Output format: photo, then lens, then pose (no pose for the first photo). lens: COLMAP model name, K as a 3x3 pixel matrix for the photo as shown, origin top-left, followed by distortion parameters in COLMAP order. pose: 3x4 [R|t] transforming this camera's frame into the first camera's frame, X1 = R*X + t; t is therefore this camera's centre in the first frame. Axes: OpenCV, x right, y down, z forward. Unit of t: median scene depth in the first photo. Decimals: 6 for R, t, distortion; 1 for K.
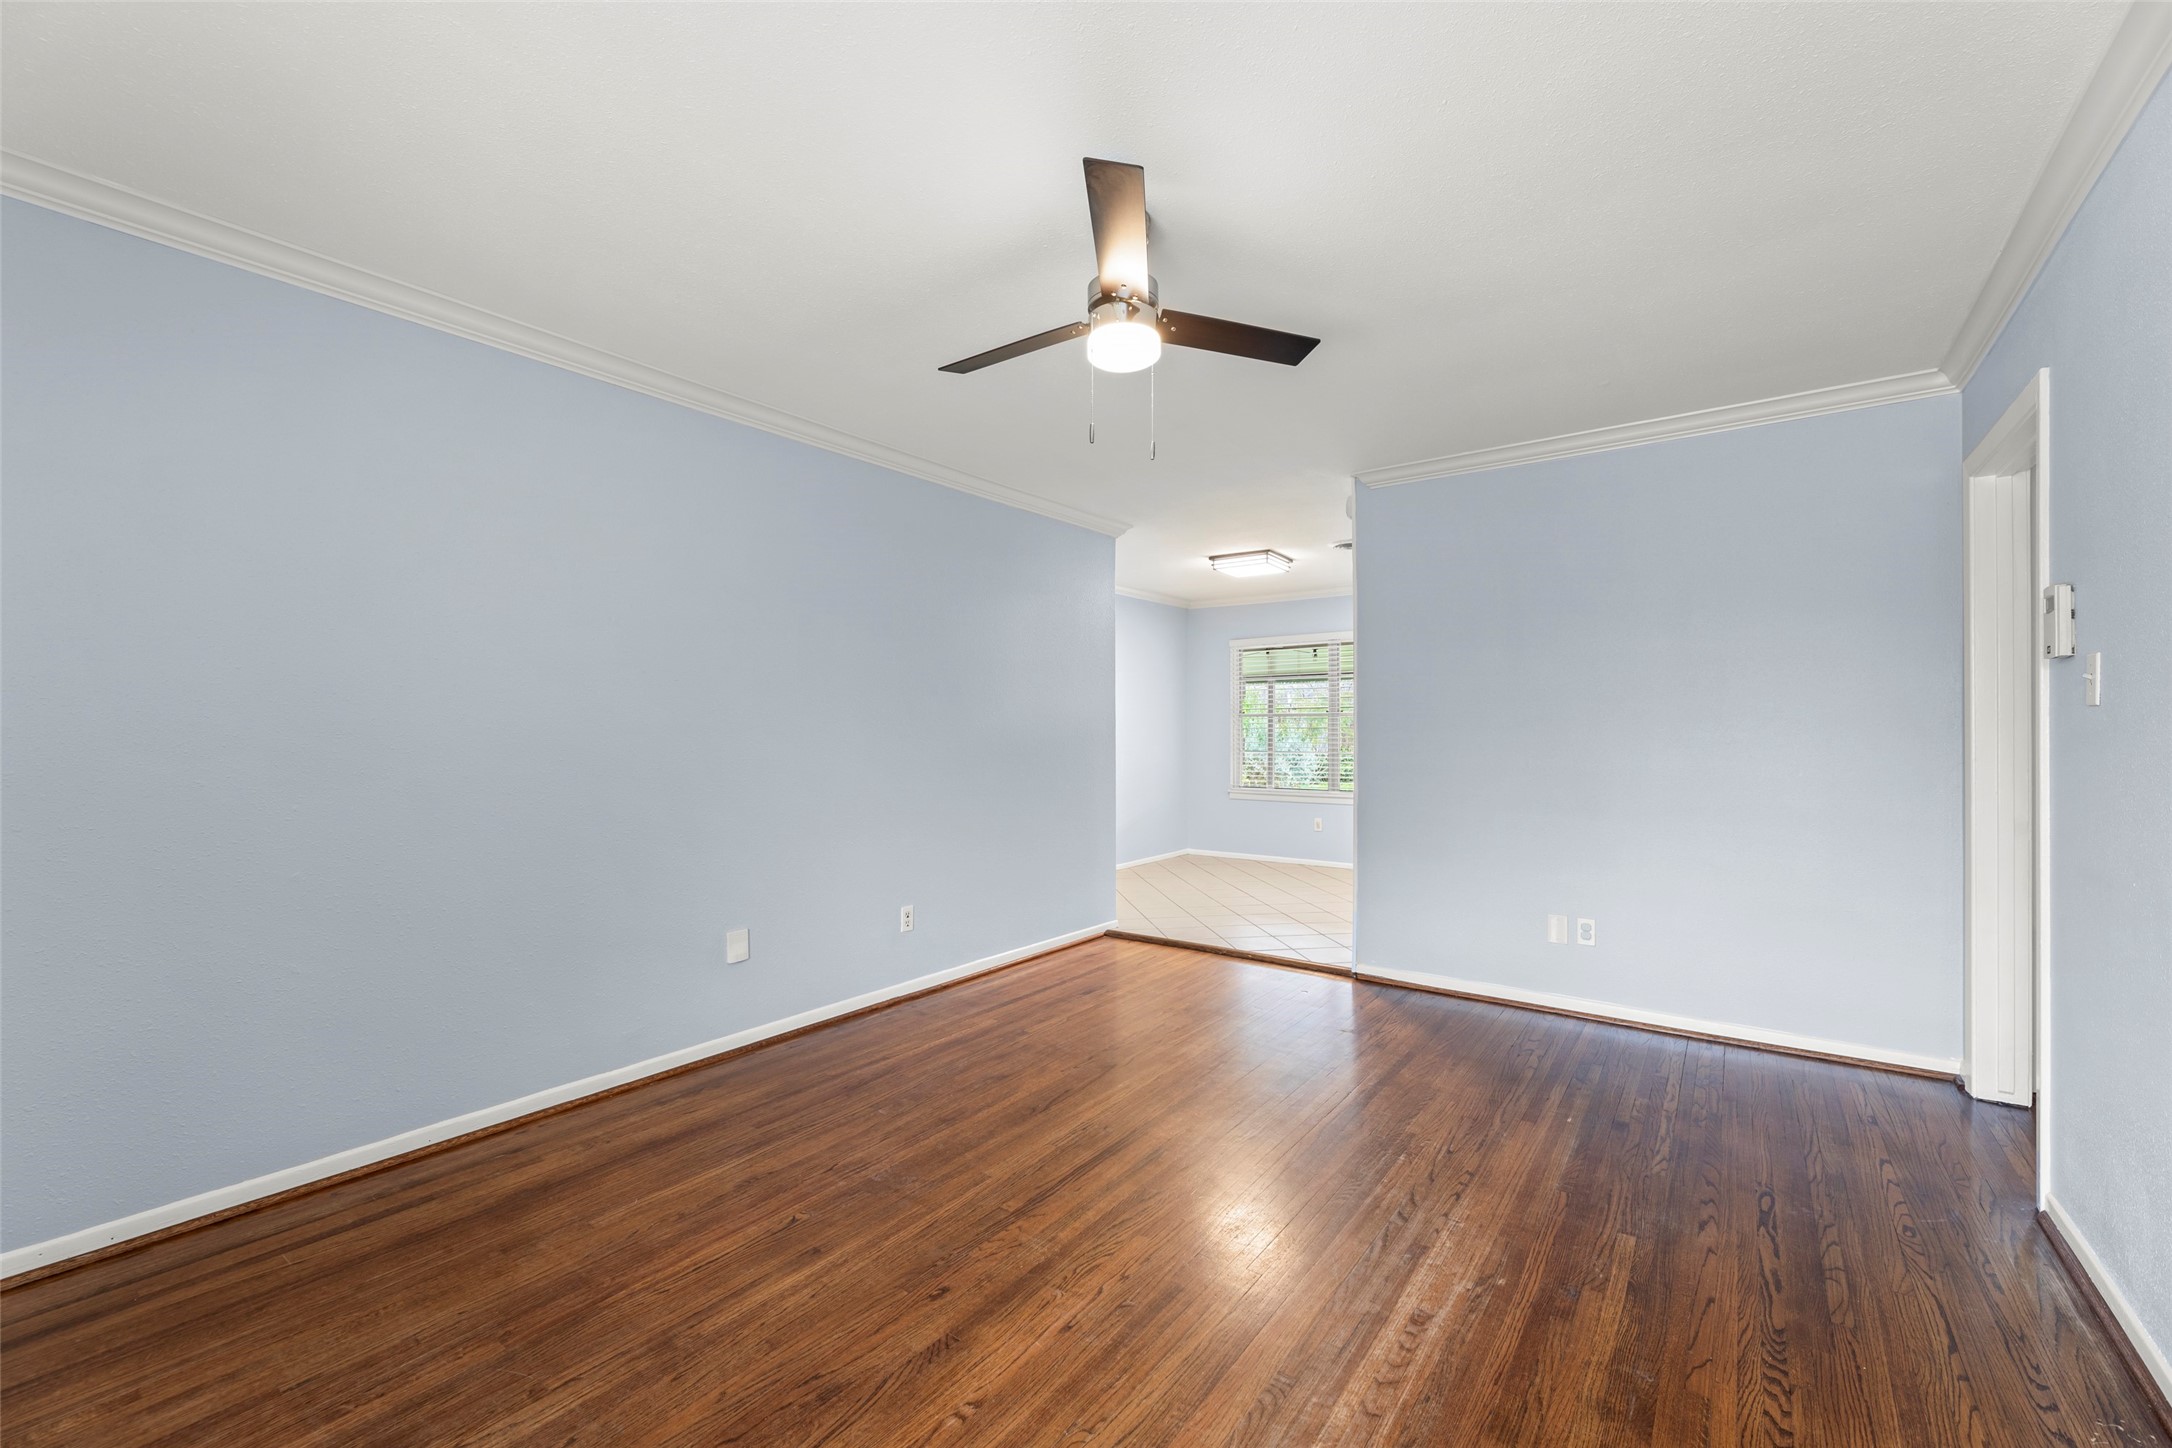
lens RADIAL K [[894.0, 0, 1086.0], [0, 894.0, 724.0], [0, 0, 1]] dist [0.001492, 0.000041]
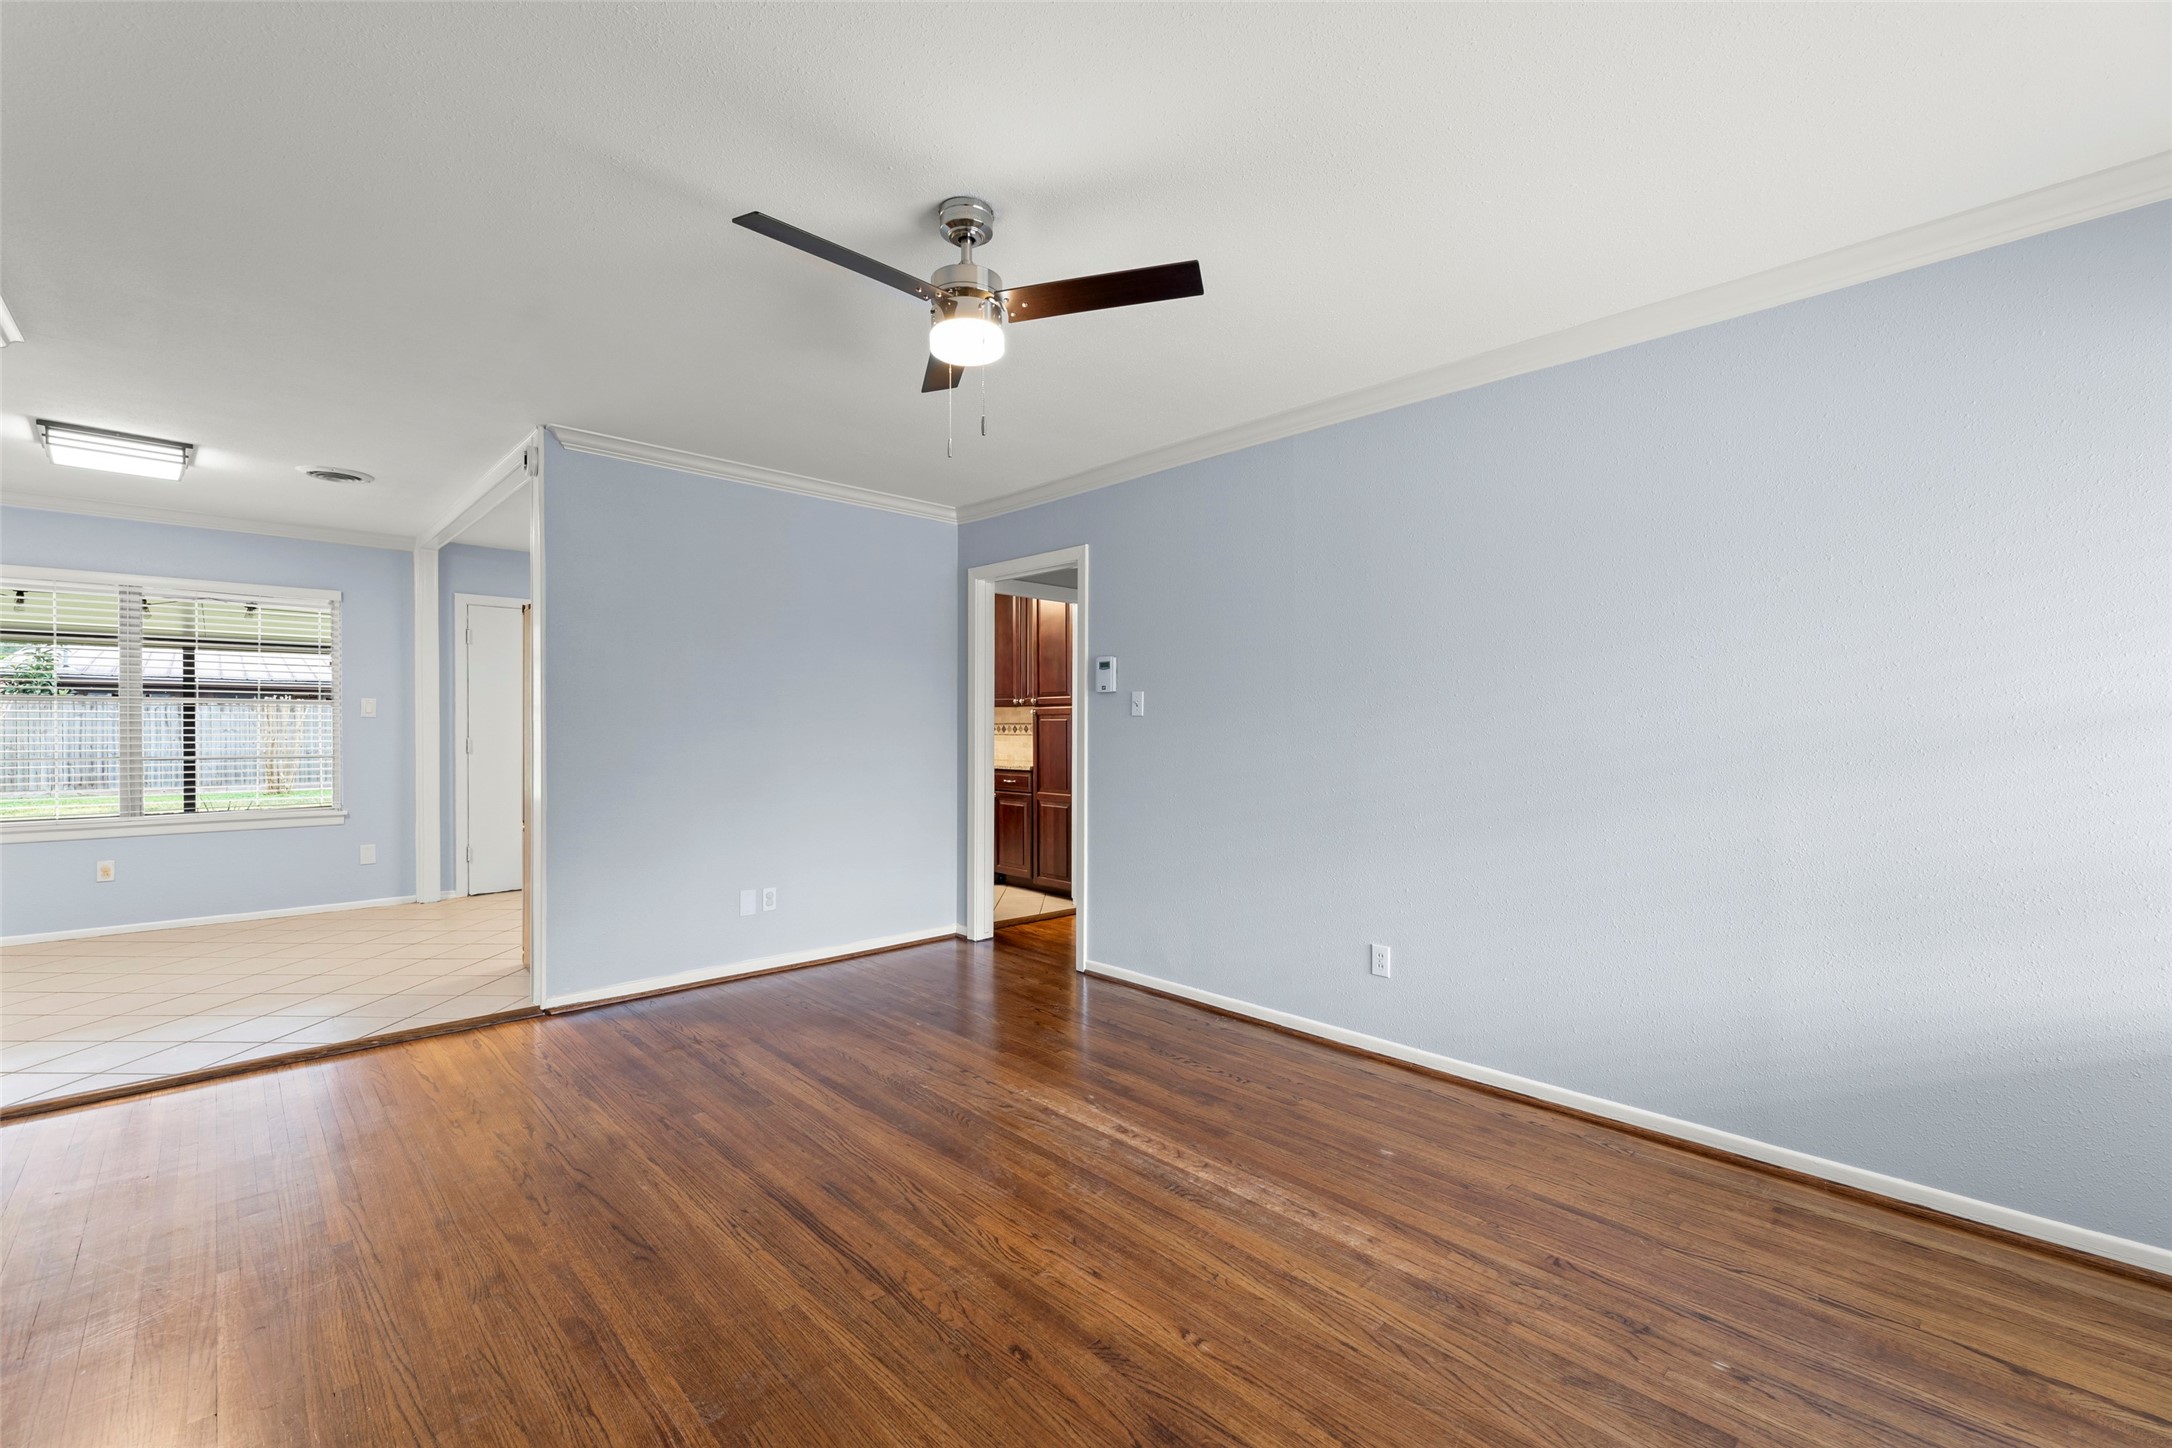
lens RADIAL K [[894.0, 0, 1086.0], [0, 894.0, 724.0], [0, 0, 1]] dist [0.001492, 0.000041]
pose [[0.166024, 0.003268, 0.986116, -0.811561], [-0.009466, 0.999954, -0.001720, 0.001160], [-0.986076, -0.009049, 0.166047, 0.611950]]
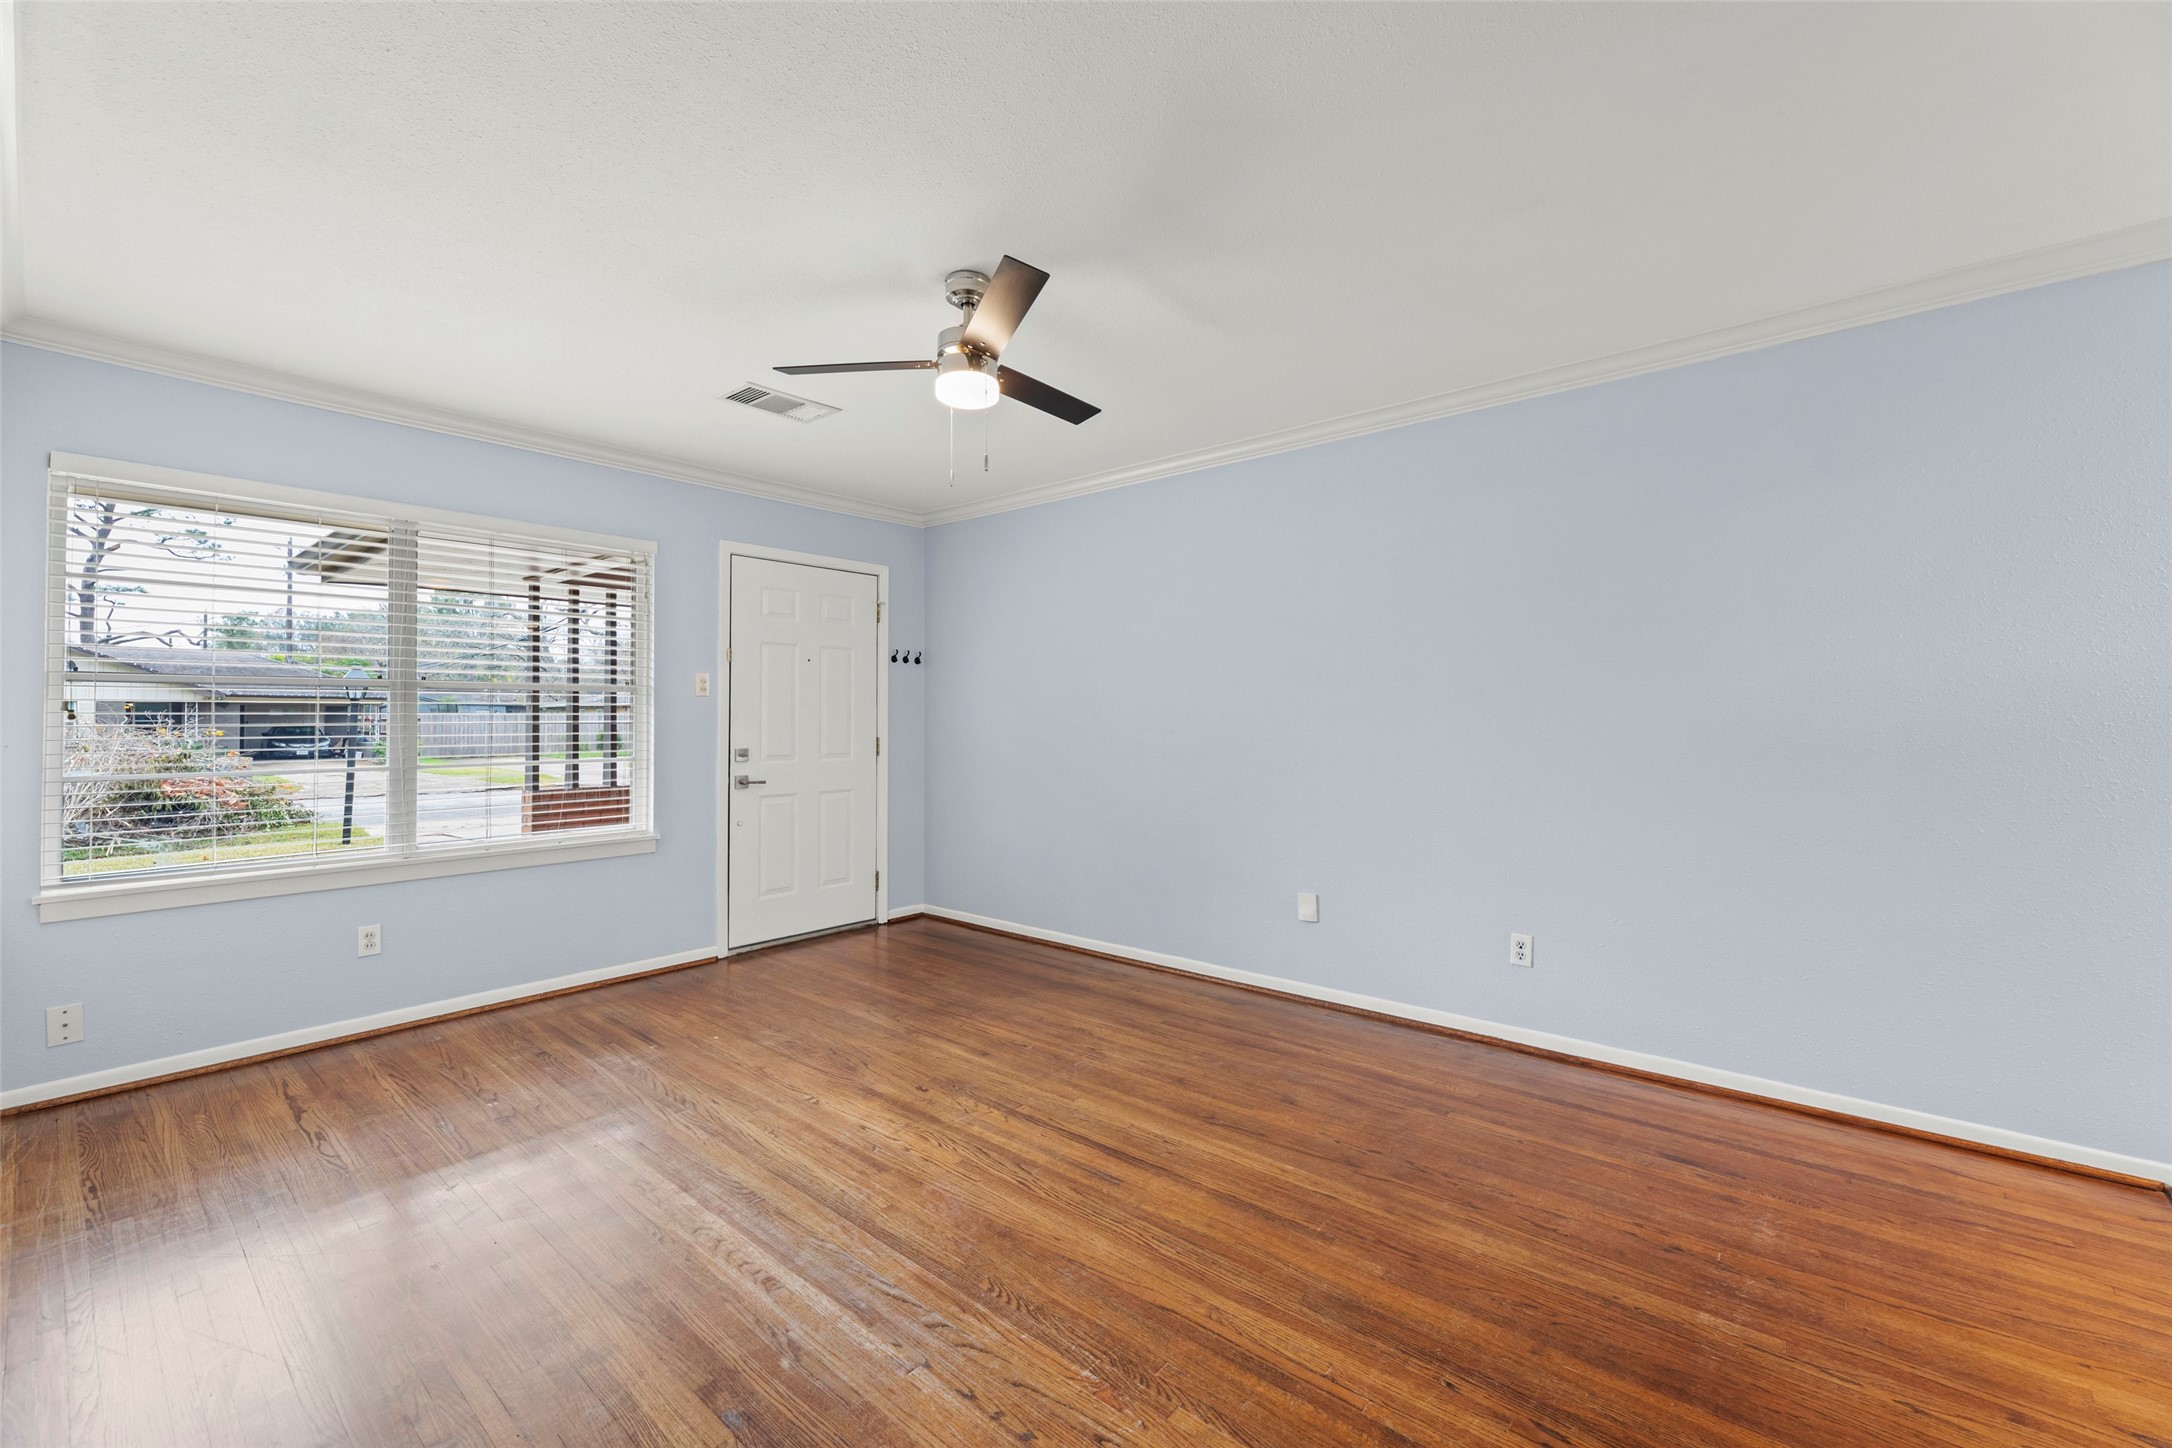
lens RADIAL K [[894.0, 0, 1086.0], [0, 894.0, 724.0], [0, 0, 1]] dist [0.001492, 0.000041]
pose [[-0.074641, 0.004823, -0.997199, 1.032685], [0.008816, 0.999952, 0.004176, 0.007848], [0.997172, -0.008480, -0.074680, 1.082978]]
